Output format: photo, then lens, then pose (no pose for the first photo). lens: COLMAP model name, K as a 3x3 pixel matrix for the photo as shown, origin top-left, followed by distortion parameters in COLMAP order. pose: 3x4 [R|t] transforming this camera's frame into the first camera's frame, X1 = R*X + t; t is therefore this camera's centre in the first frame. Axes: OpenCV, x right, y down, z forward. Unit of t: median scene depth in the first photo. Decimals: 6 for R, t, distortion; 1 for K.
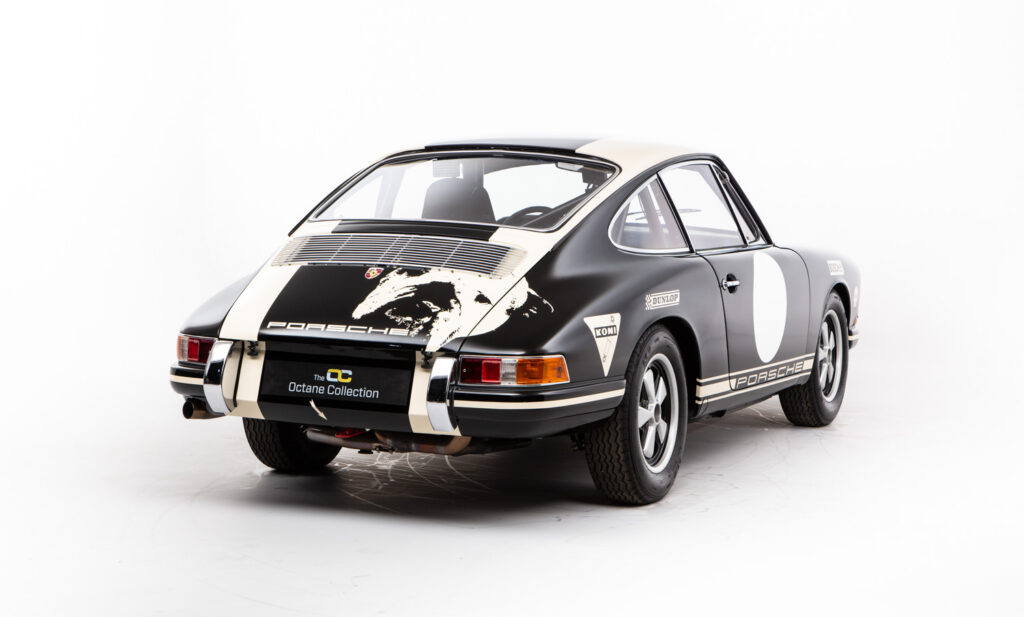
lens RADIAL K [[1919.2, 0, 513.1], [0, 1919.2, 310.7], [0, 0, 1]] dist [0.380313, 0.000000]
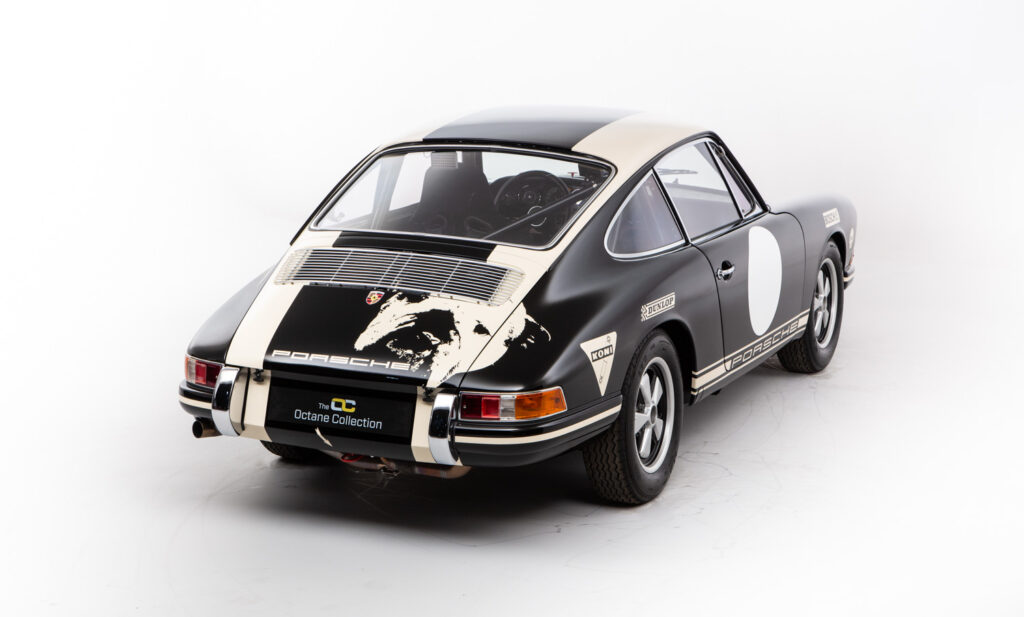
lens RADIAL K [[1919.2, 0, 508.8], [0, 1919.2, 303.5], [0, 0, 1]] dist [0.380313, 0.000000]
pose [[0.999888, -0.013527, -0.006467, 0.005305], [0.014233, 0.991962, 0.125735, -0.140996], [0.004714, -0.125813, 0.992043, -0.013364]]
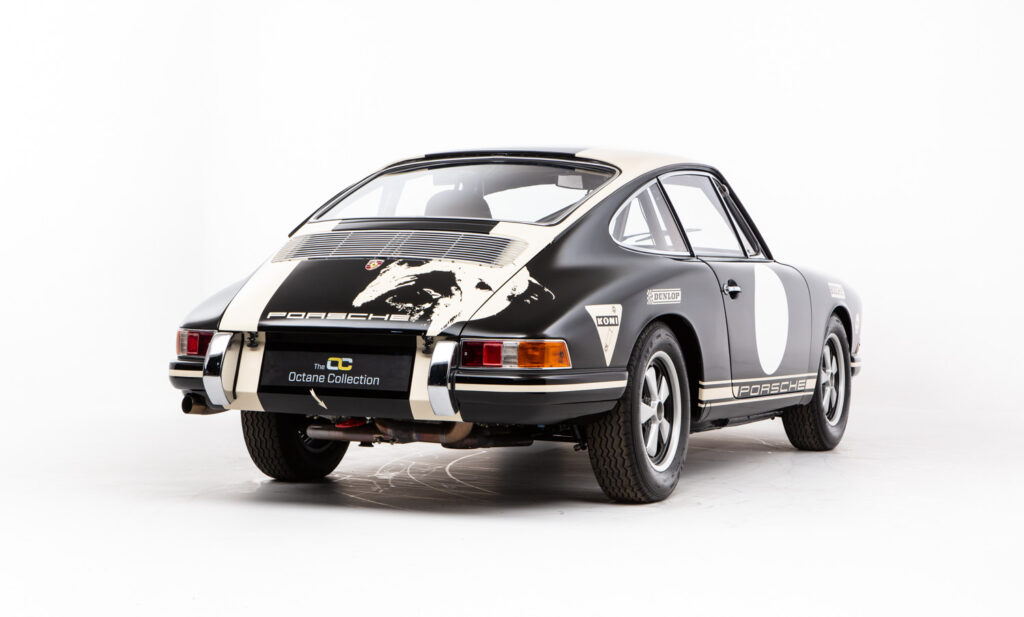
lens RADIAL K [[1919.2, 0, 513.5], [0, 1919.2, 304.2], [0, 0, 1]] dist [0.380313, 0.000000]
pose [[0.999984, -0.005607, 0.000954, -0.001287], [0.005658, 0.997729, -0.067123, 0.066678], [-0.000575, 0.067127, 0.997744, 0.006396]]
